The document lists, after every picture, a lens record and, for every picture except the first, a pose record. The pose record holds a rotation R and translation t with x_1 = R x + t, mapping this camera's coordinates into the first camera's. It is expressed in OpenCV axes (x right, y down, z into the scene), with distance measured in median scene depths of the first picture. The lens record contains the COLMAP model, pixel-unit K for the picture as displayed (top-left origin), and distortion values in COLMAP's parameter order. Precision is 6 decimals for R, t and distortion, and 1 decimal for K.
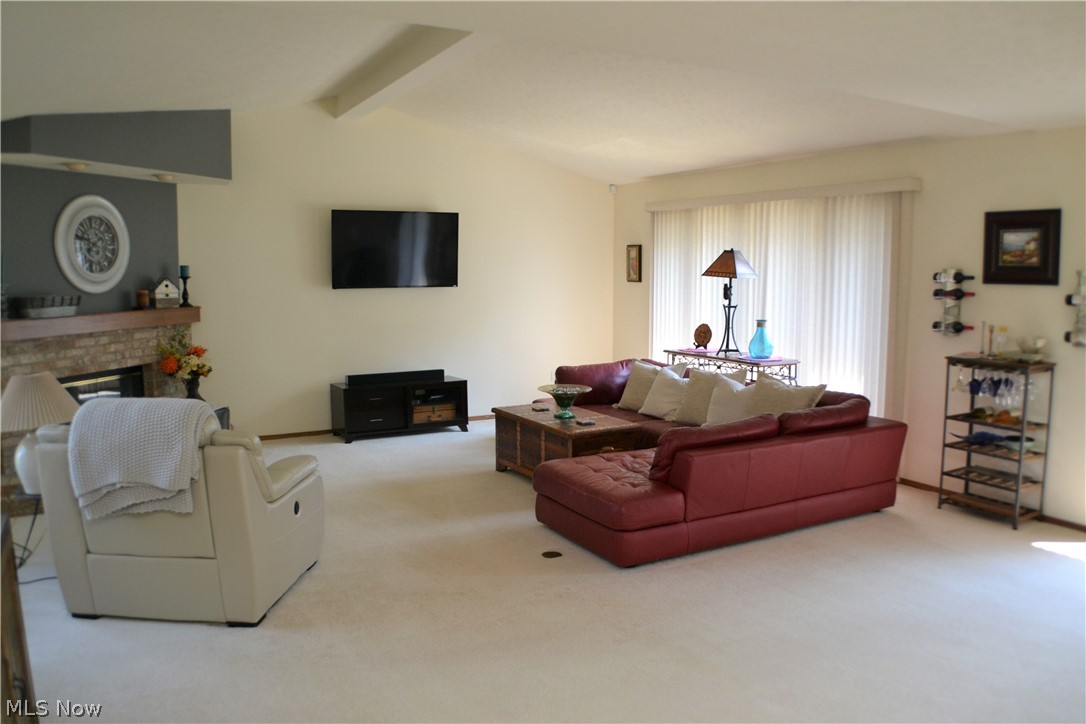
lens RADIAL K [[829.9, 0, 542.4], [0, 829.9, 366.7], [0, 0, 1]] dist [-0.159648, 0.038421]
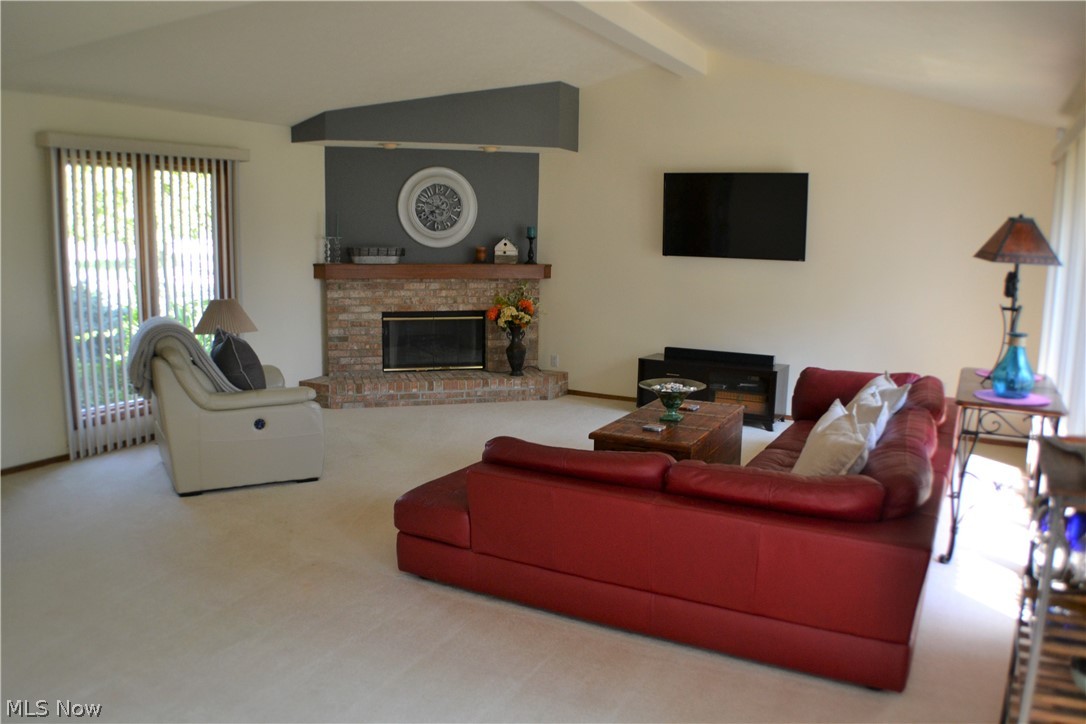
lens RADIAL K [[829.9, 0, 538.8], [0, 829.9, 369.0], [0, 0, 1]] dist [-0.159648, 0.038421]
pose [[0.539592, 0.146704, -0.829047, 0.601288], [-0.117174, 0.988204, 0.098605, -0.050939], [0.833733, 0.043936, 0.550417, 0.432892]]
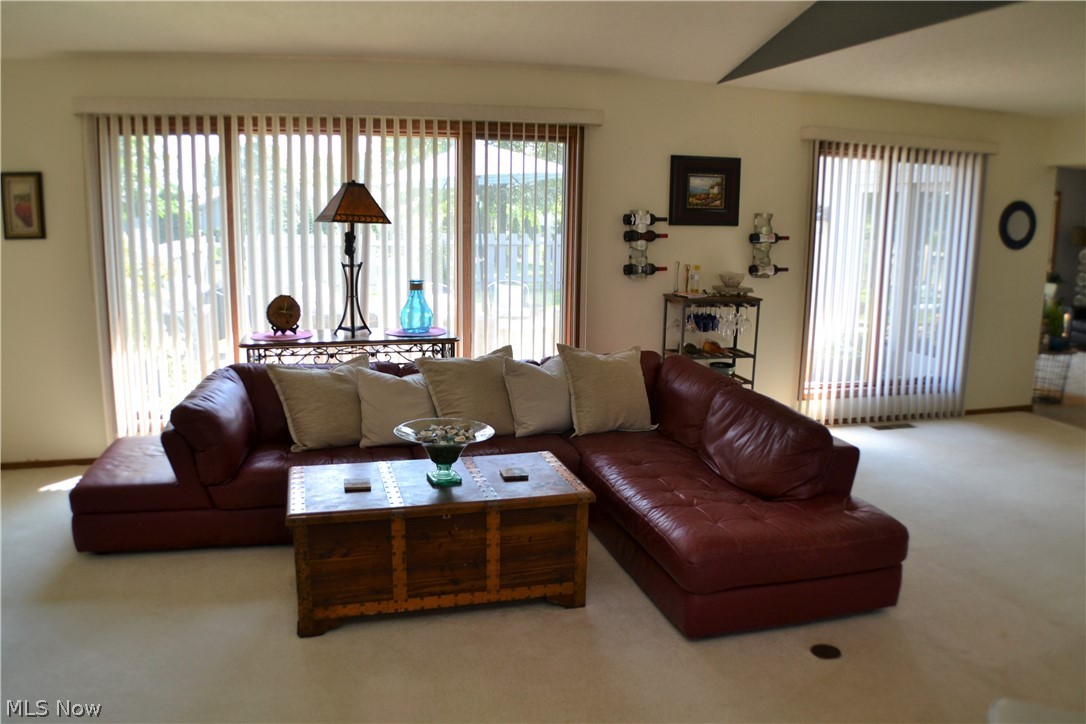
lens RADIAL K [[829.9, 0, 543.3], [0, 829.9, 365.7], [0, 0, 1]] dist [-0.159648, 0.038421]
pose [[0.235728, -0.171899, 0.956495, -0.457837], [0.101327, 0.983215, 0.151729, -0.088951], [-0.966522, 0.061152, 0.249190, 0.770574]]
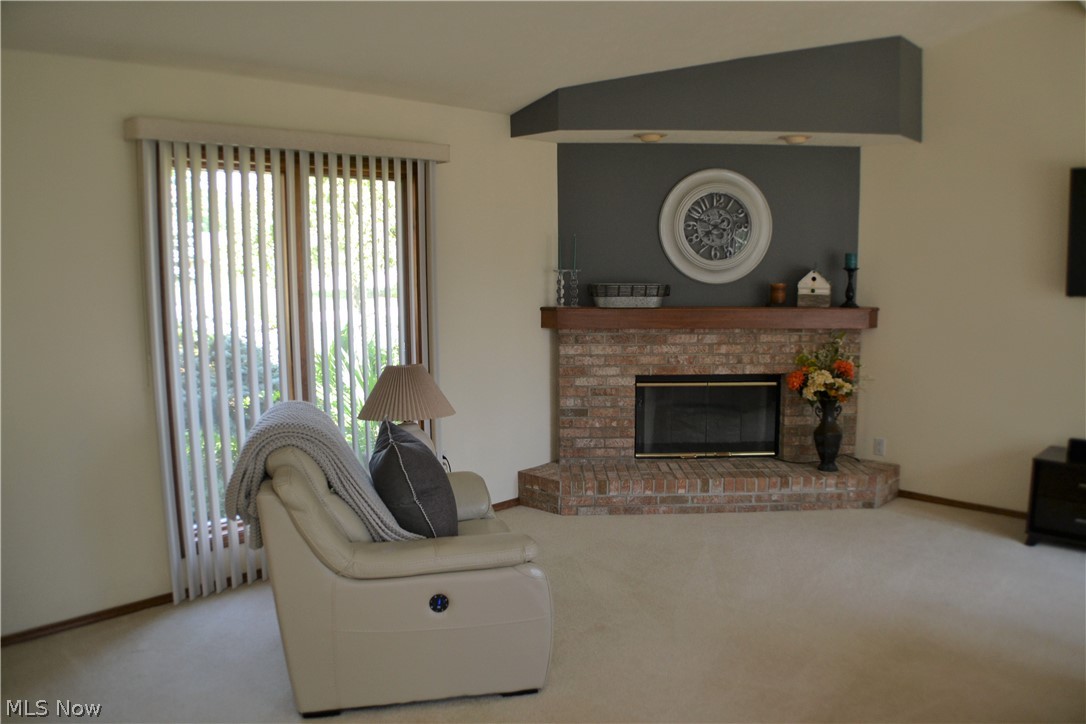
lens RADIAL K [[829.9, 0, 534.5], [0, 829.9, 364.4], [0, 0, 1]] dist [-0.159648, 0.038421]
pose [[0.288873, 0.118718, -0.949978, 0.234415], [-0.108305, 0.989964, 0.090782, -0.065562], [0.951221, 0.076663, 0.298832, 0.550128]]
